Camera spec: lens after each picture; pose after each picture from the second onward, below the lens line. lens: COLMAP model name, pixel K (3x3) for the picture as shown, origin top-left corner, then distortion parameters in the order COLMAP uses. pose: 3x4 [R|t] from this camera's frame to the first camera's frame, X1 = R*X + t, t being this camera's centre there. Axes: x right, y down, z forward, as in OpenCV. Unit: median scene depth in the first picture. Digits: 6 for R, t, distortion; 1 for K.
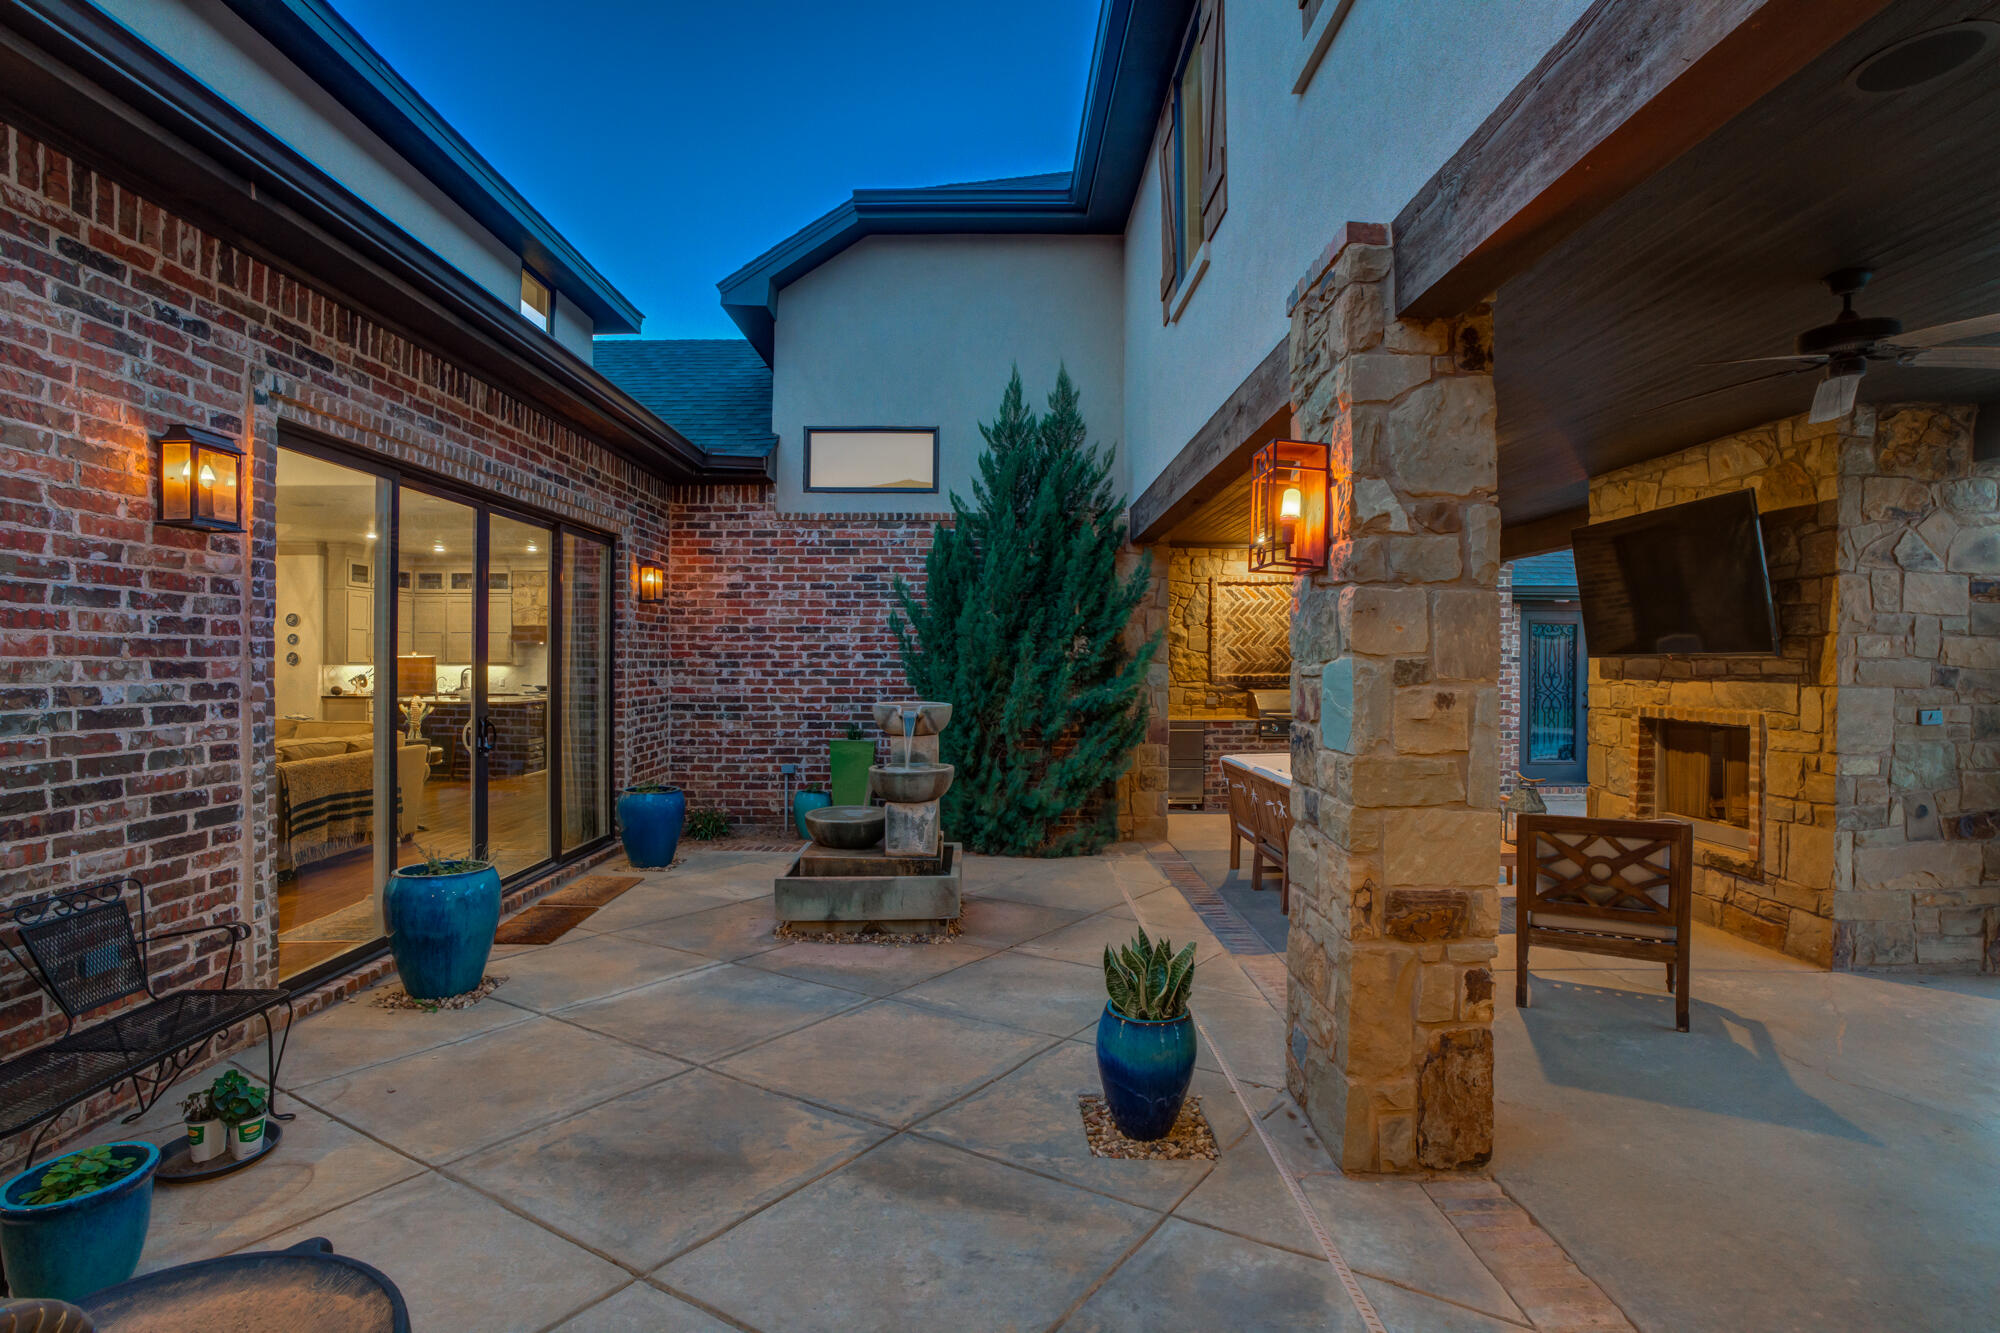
lens RADIAL K [[967.0, 0, 987.0], [0, 967.0, 665.5], [0, 0, 1]] dist [-0.041452, 0.001757]
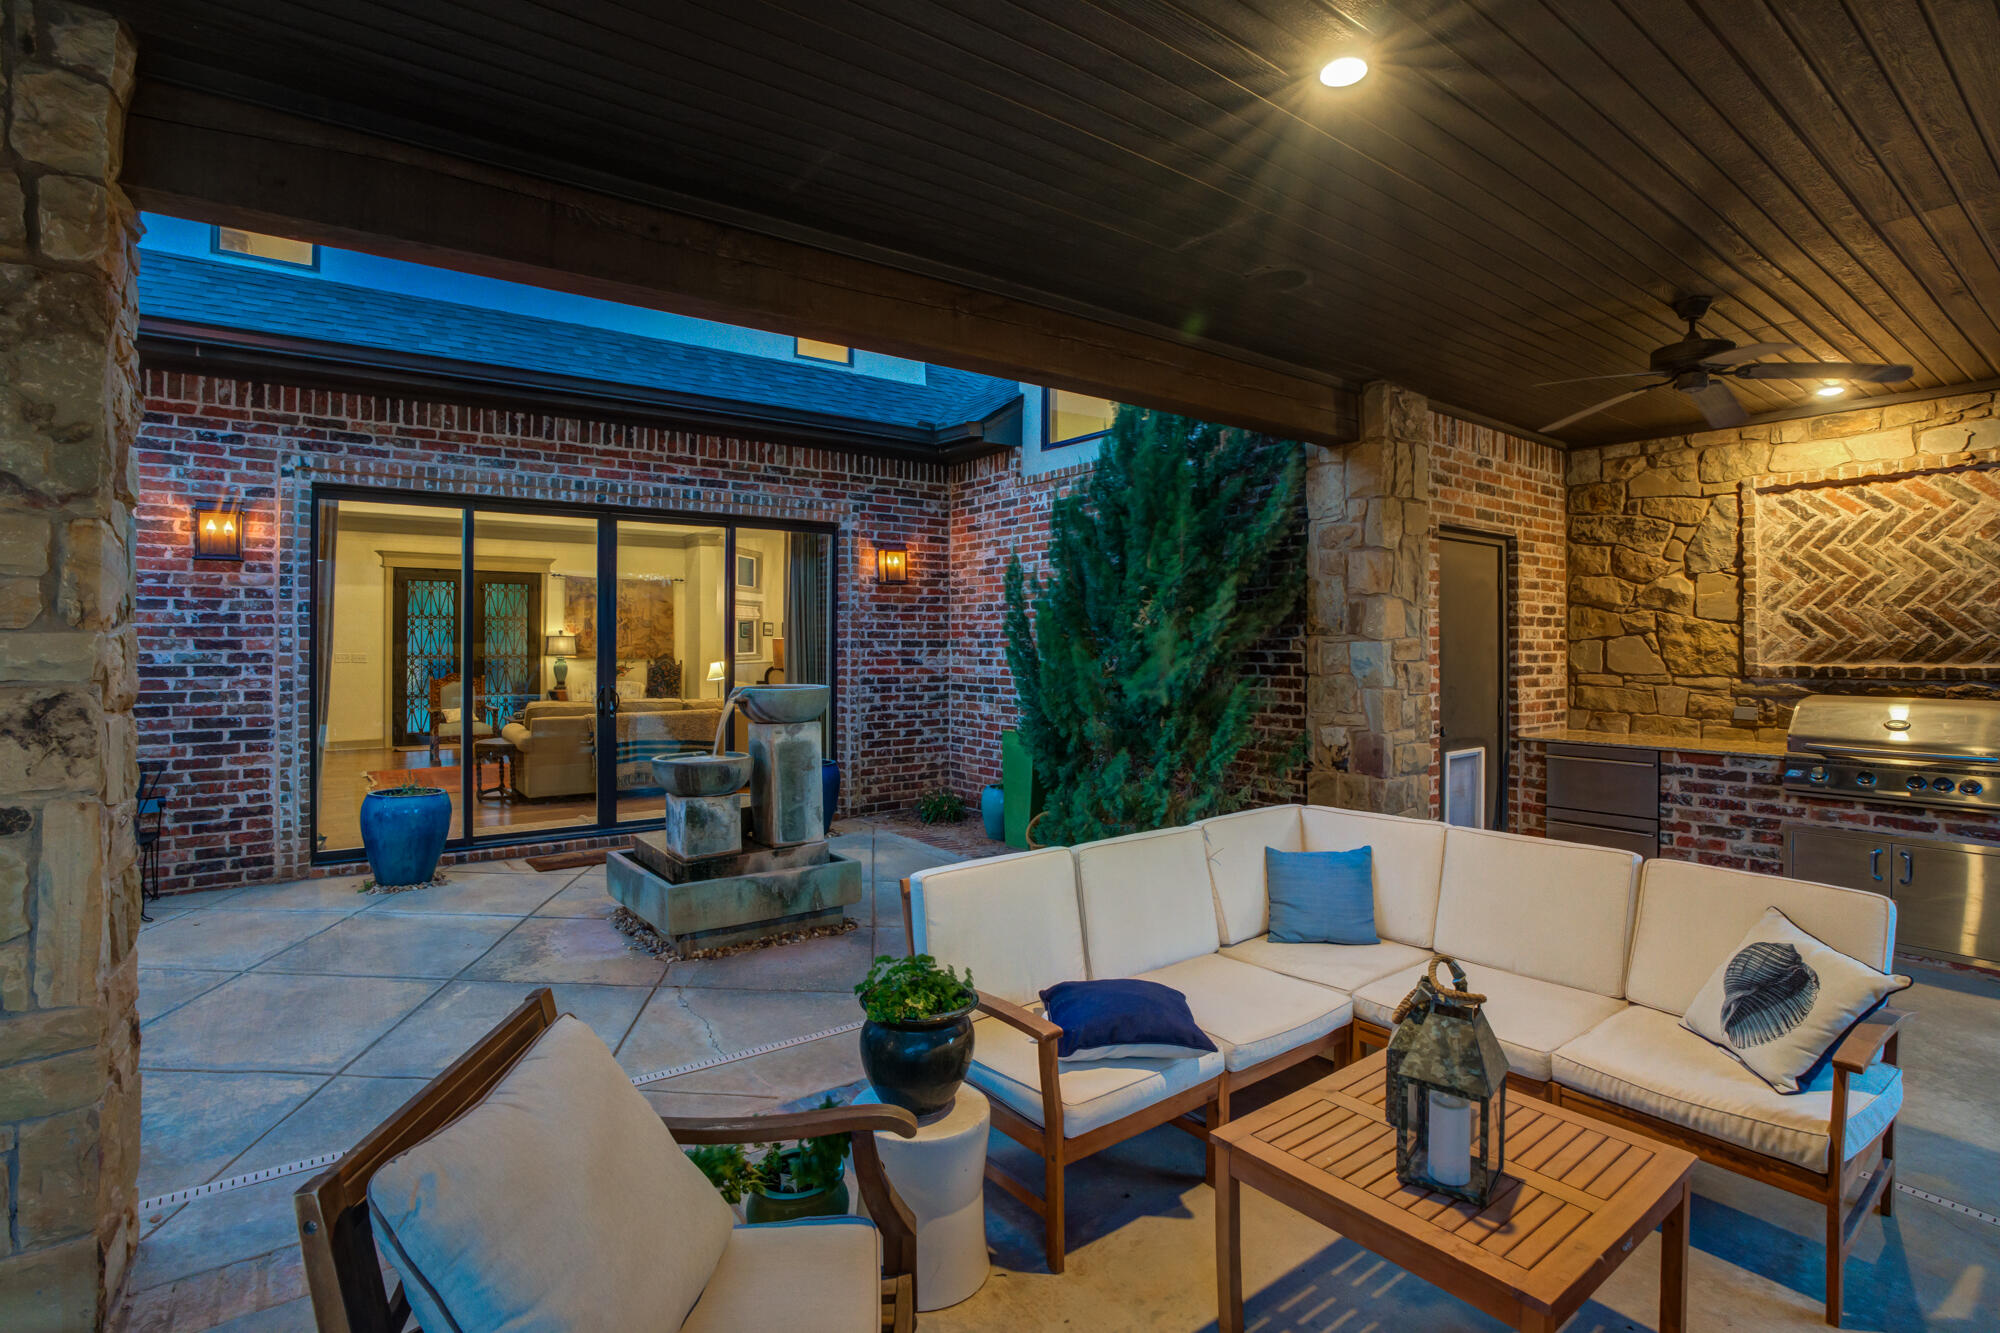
lens RADIAL K [[967.0, 0, 1008.6], [0, 967.0, 635.3], [0, 0, 1]] dist [-0.041452, 0.001757]
pose [[0.581022, -0.008013, -0.813849, 1.238260], [-0.003065, 0.999923, -0.012033, 0.003653], [0.813882, 0.009486, 0.580952, 1.089585]]
